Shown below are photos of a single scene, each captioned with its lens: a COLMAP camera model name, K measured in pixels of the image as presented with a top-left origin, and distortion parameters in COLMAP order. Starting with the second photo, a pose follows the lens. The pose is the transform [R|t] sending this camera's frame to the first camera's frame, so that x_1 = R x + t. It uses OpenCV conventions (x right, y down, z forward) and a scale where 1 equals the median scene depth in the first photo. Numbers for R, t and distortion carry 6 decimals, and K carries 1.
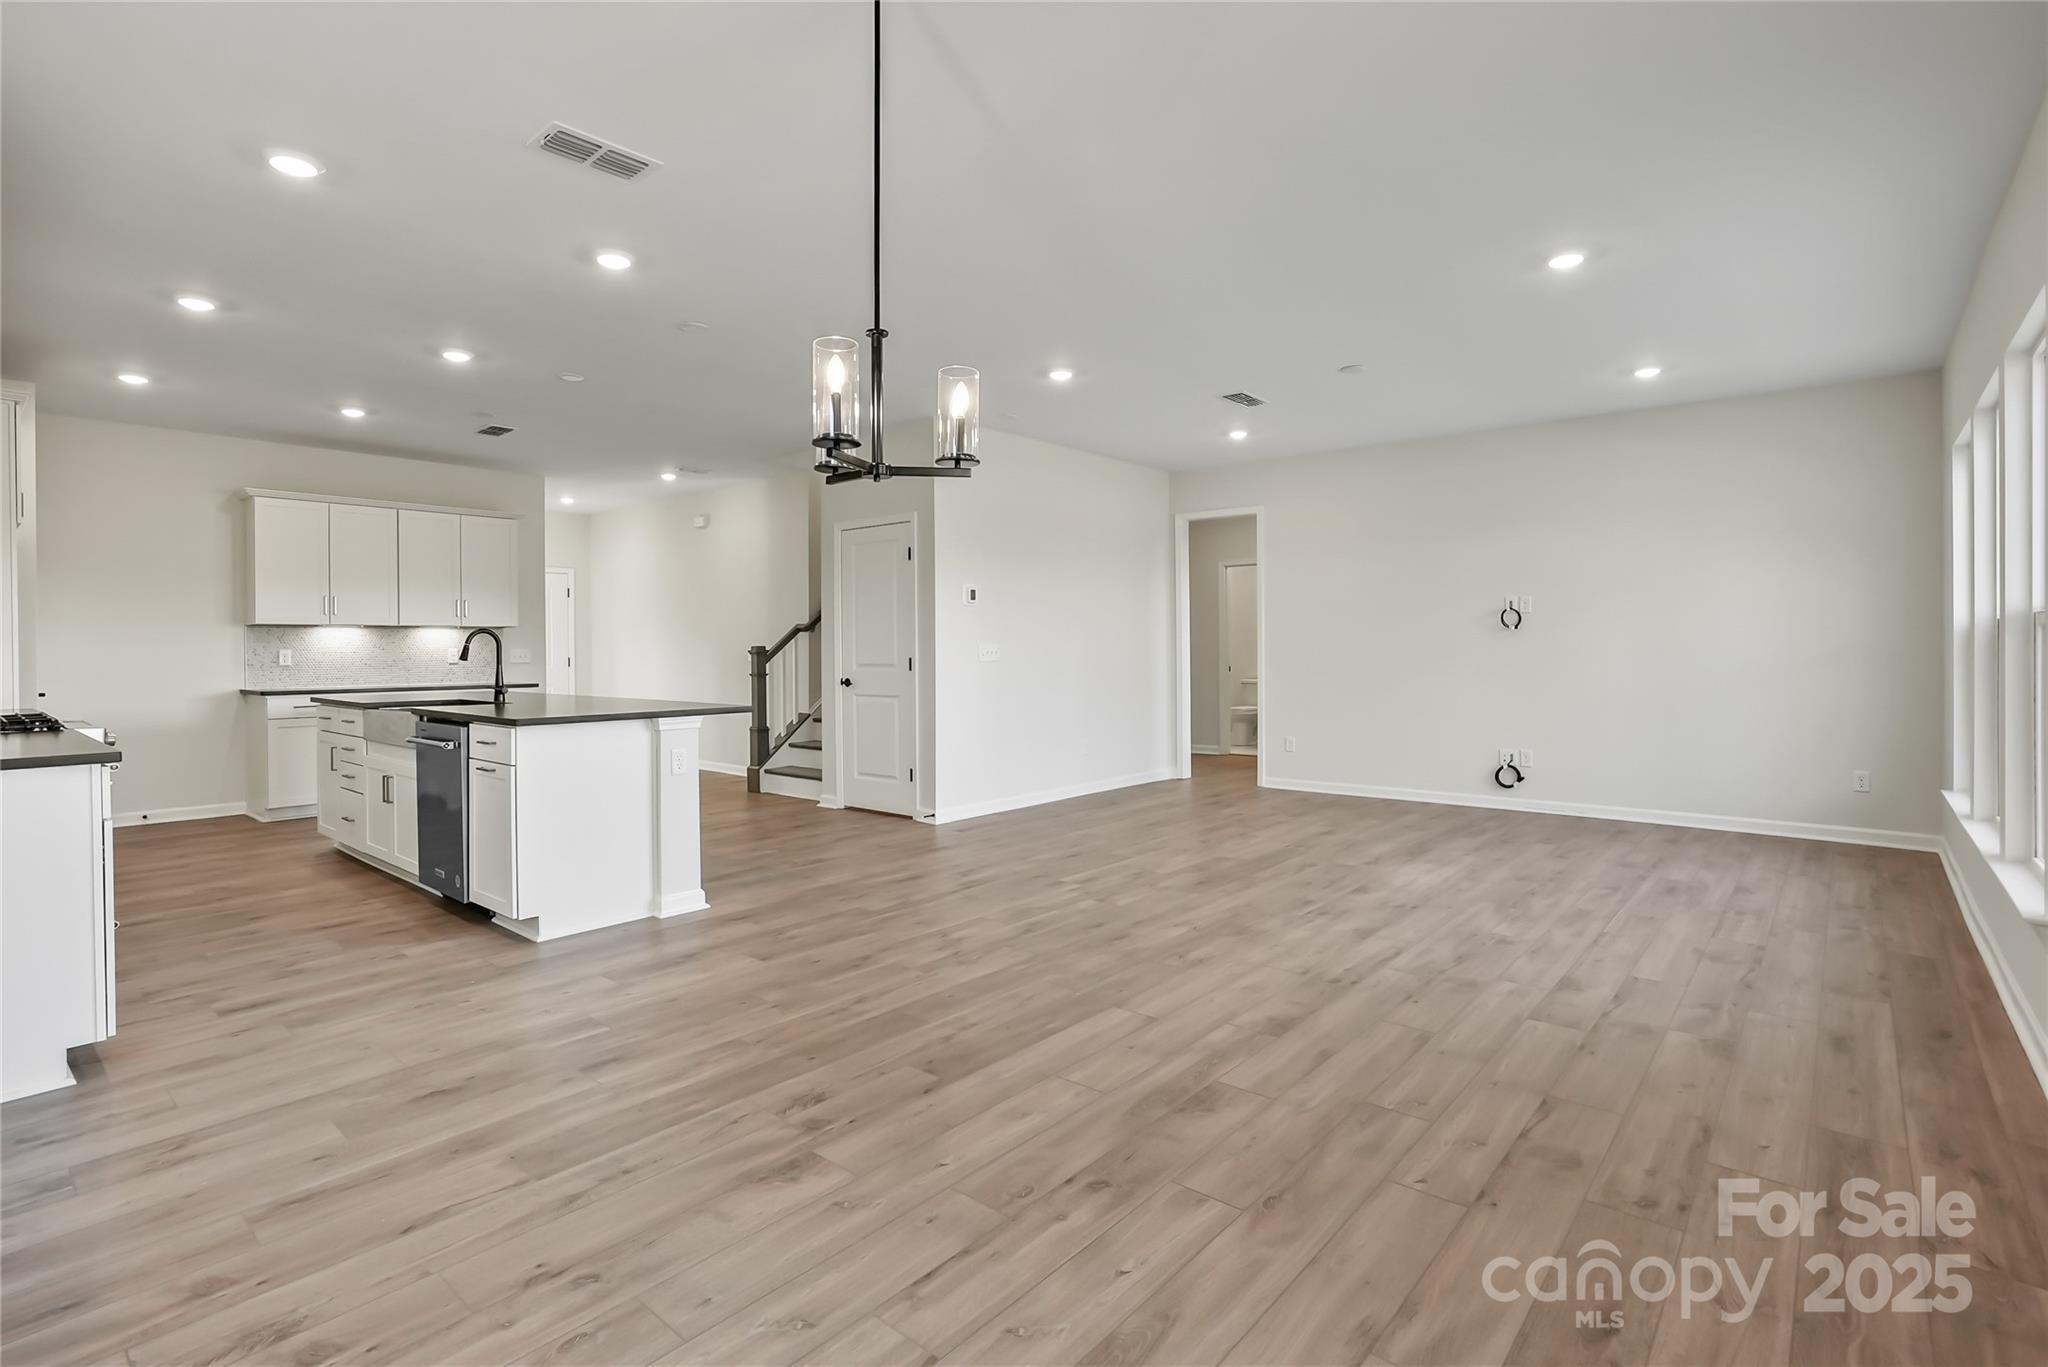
lens RADIAL K [[977.3, 0, 1021.5], [0, 977.3, 652.7], [0, 0, 1]] dist [-0.047465, 0.022120]
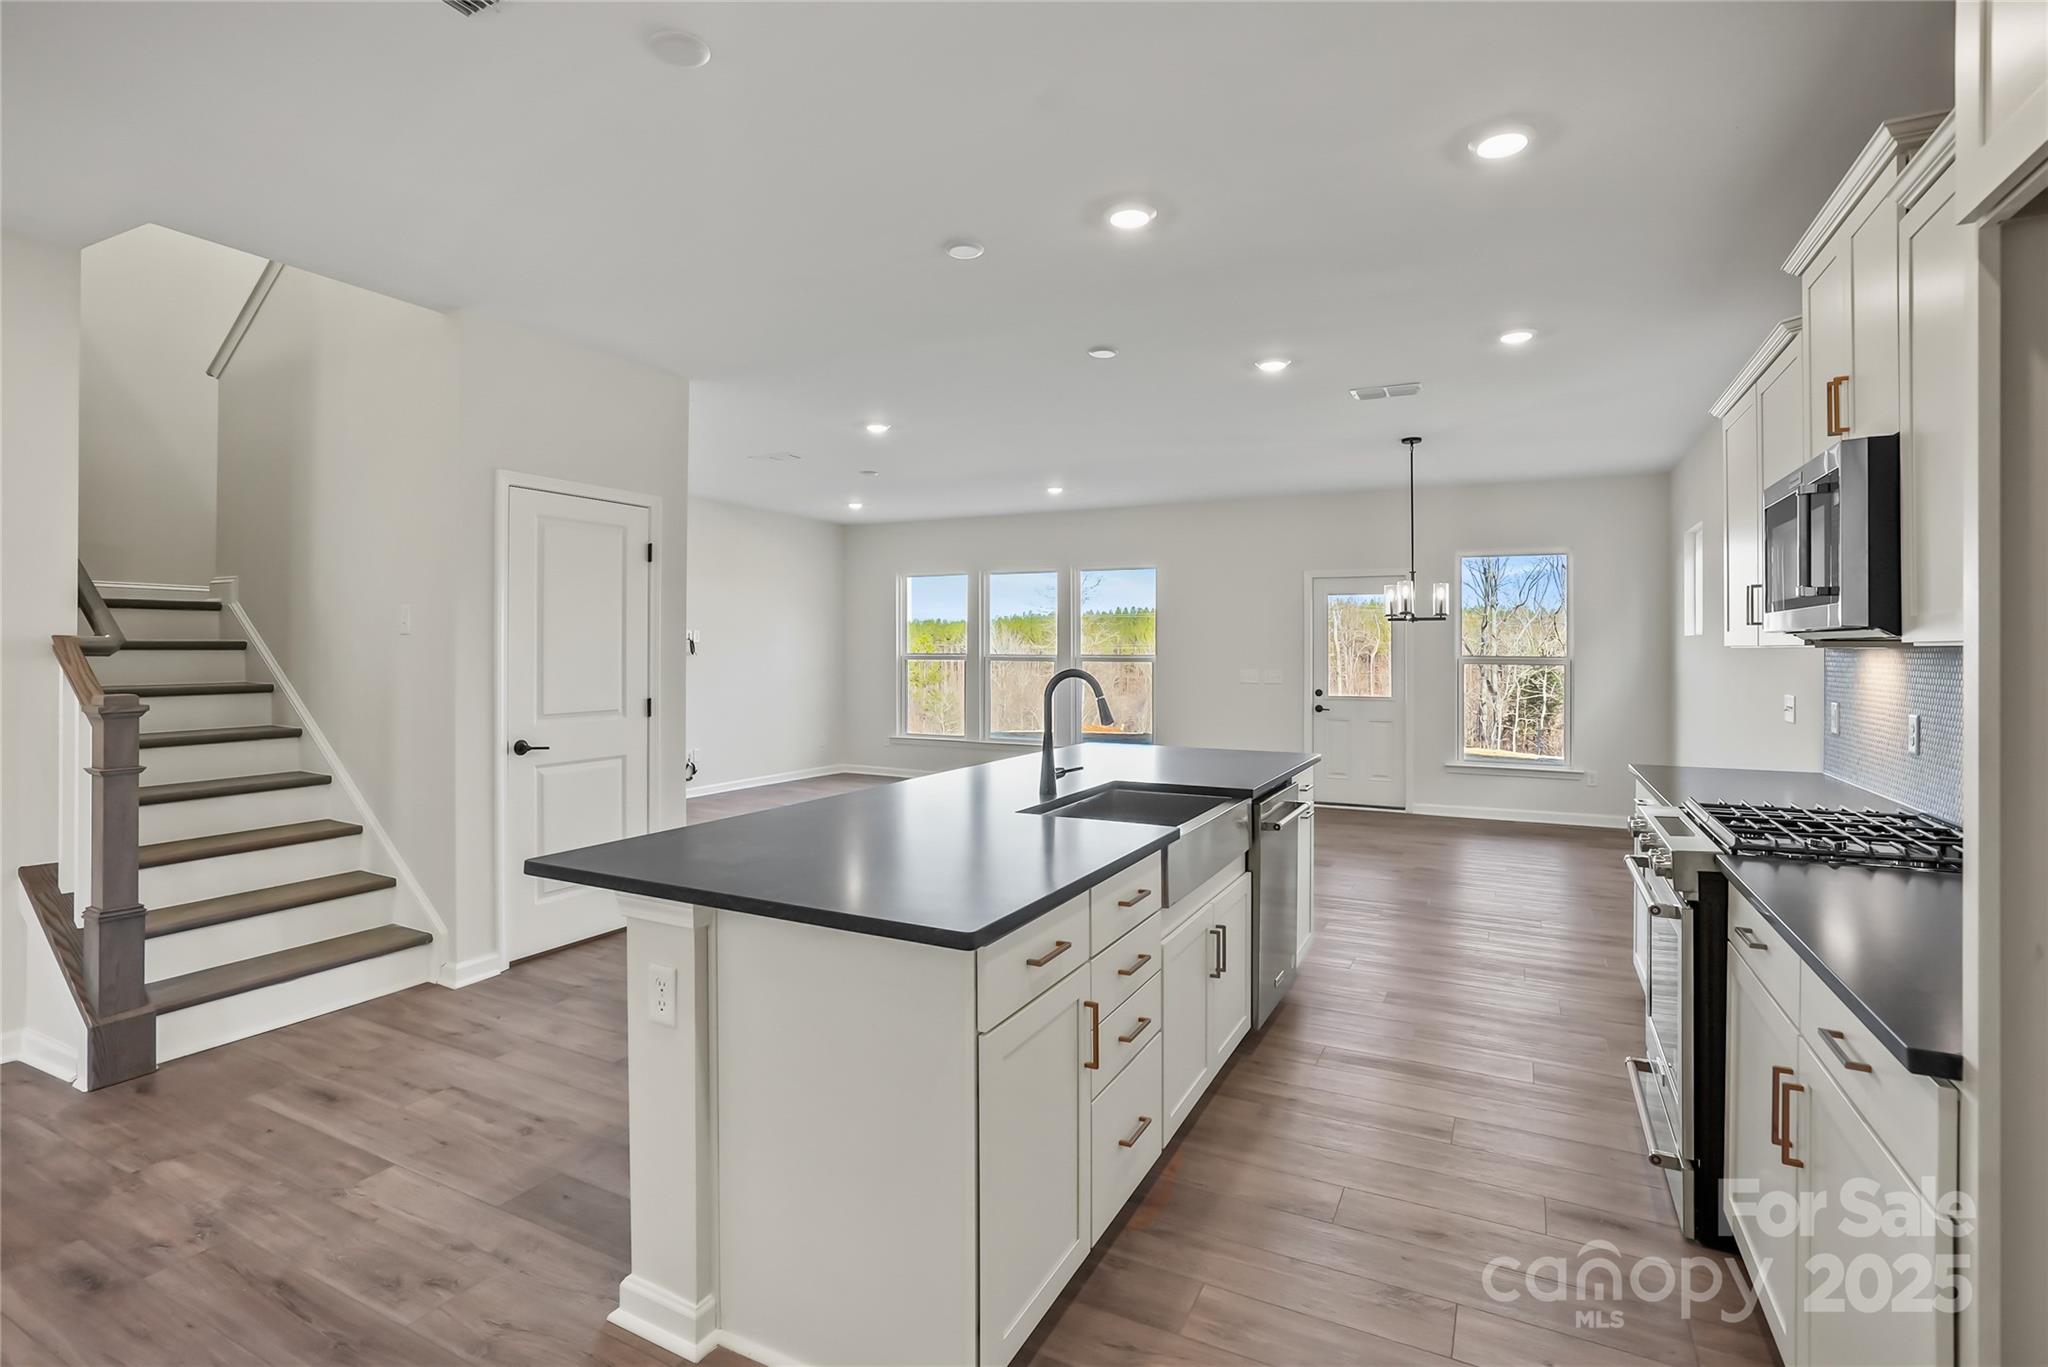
lens RADIAL K [[977.3, 0, 1019.7], [0, 977.3, 645.9], [0, 0, 1]] dist [-0.047465, 0.022120]
pose [[-0.231259, 0.008697, 0.972853, -1.065262], [0.003013, 0.999962, -0.008223, -0.032506], [-0.972887, 0.001030, -0.231277, 1.108812]]
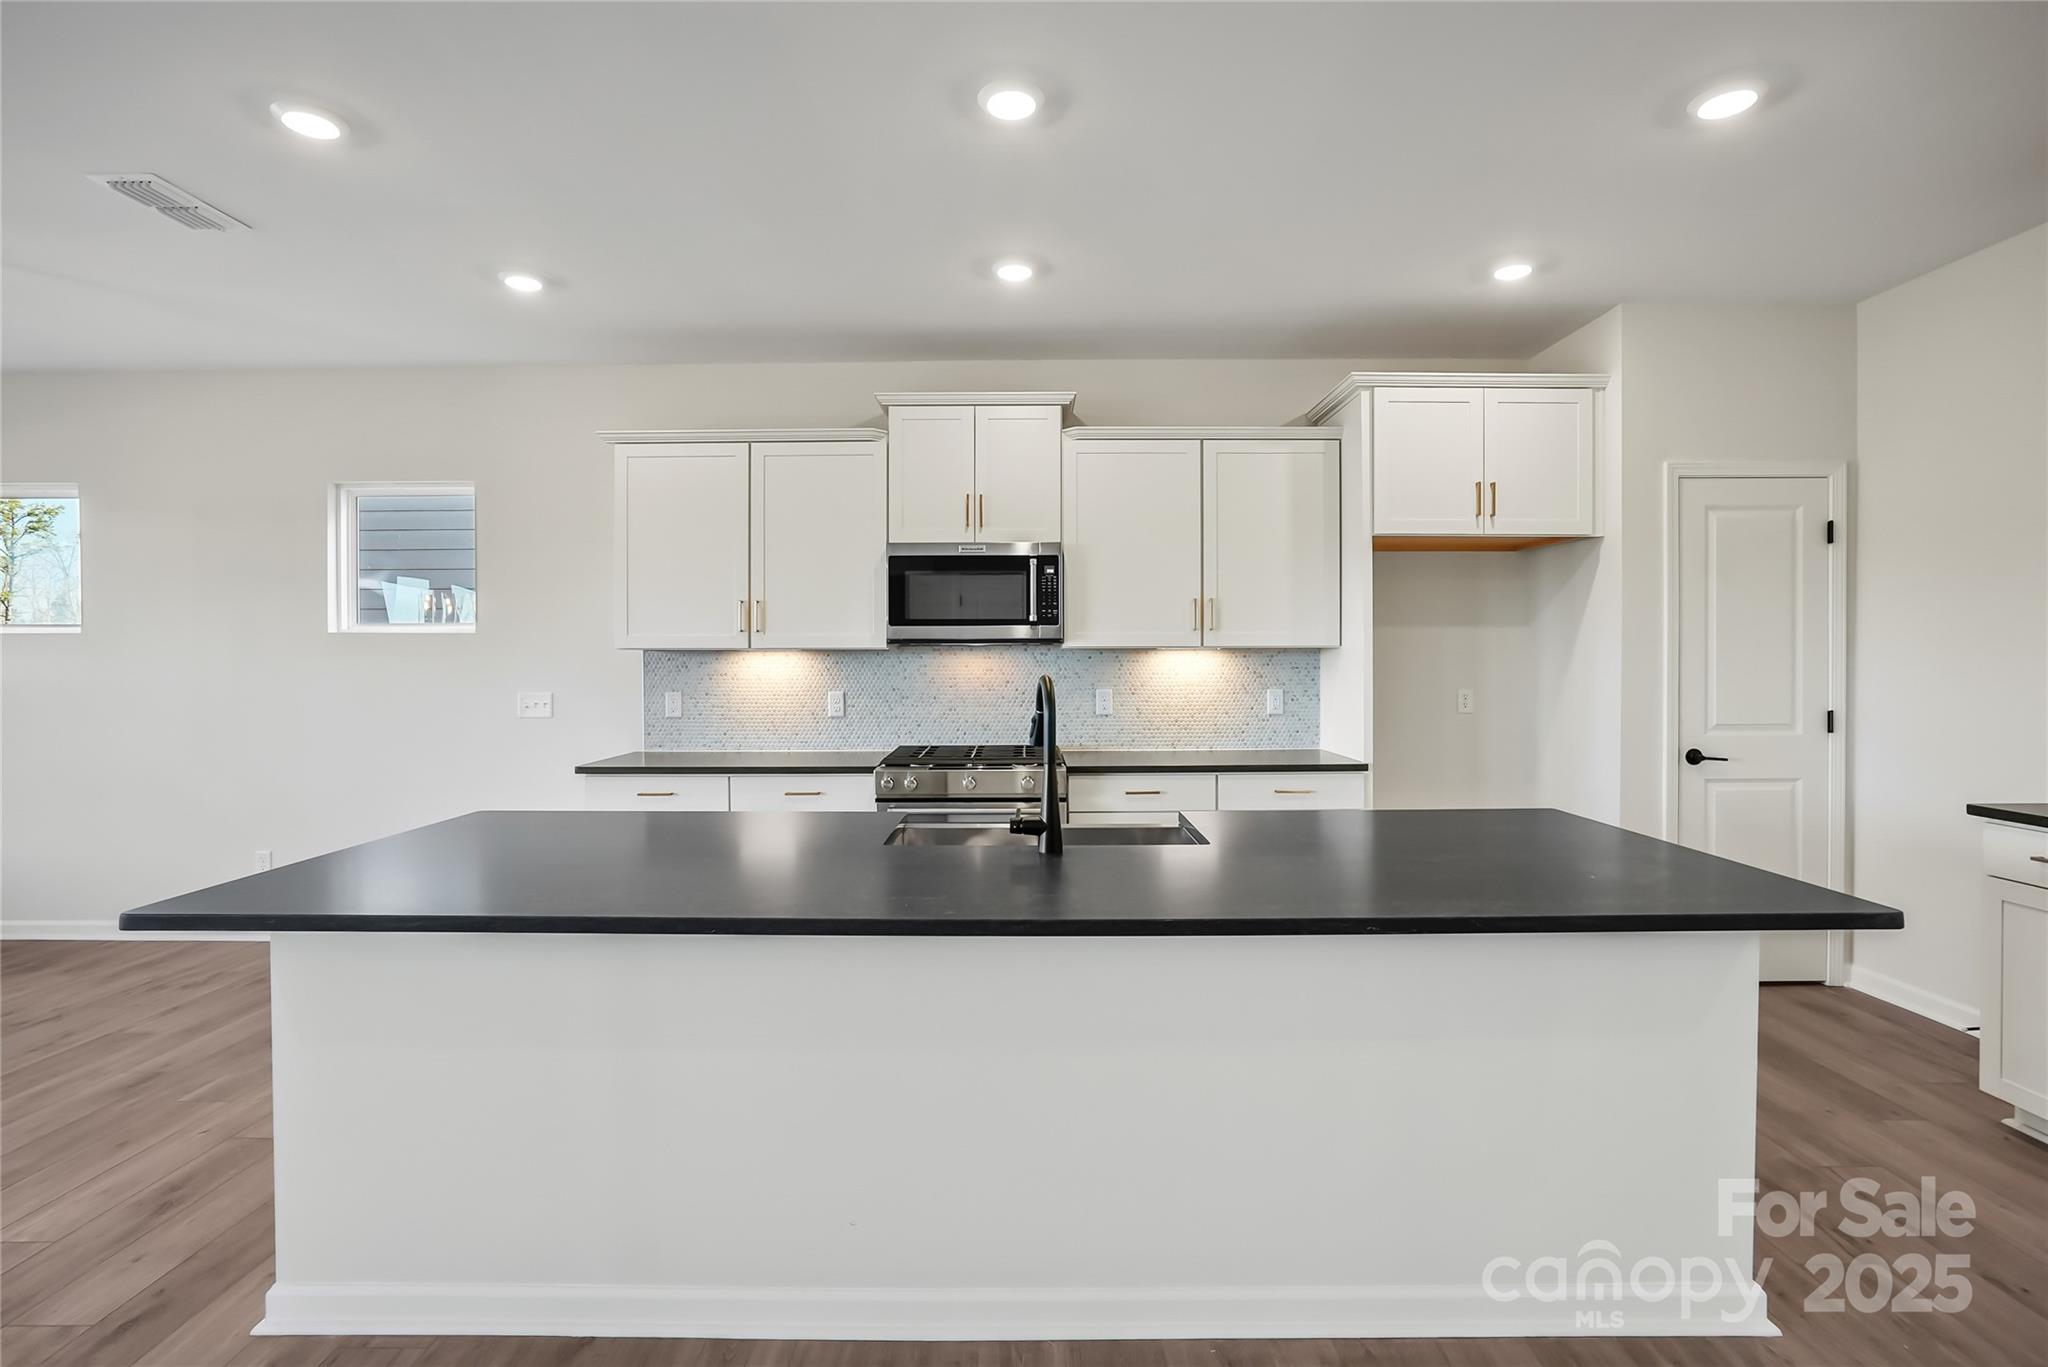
lens RADIAL K [[977.3, 0, 1015.3], [0, 977.3, 661.4], [0, 0, 1]] dist [-0.047465, 0.022120]
pose [[-0.763283, 0.011458, -0.645963, -0.251746], [0.004760, 0.999915, 0.012112, -0.034195], [0.646047, 0.006170, -0.763273, 1.256764]]
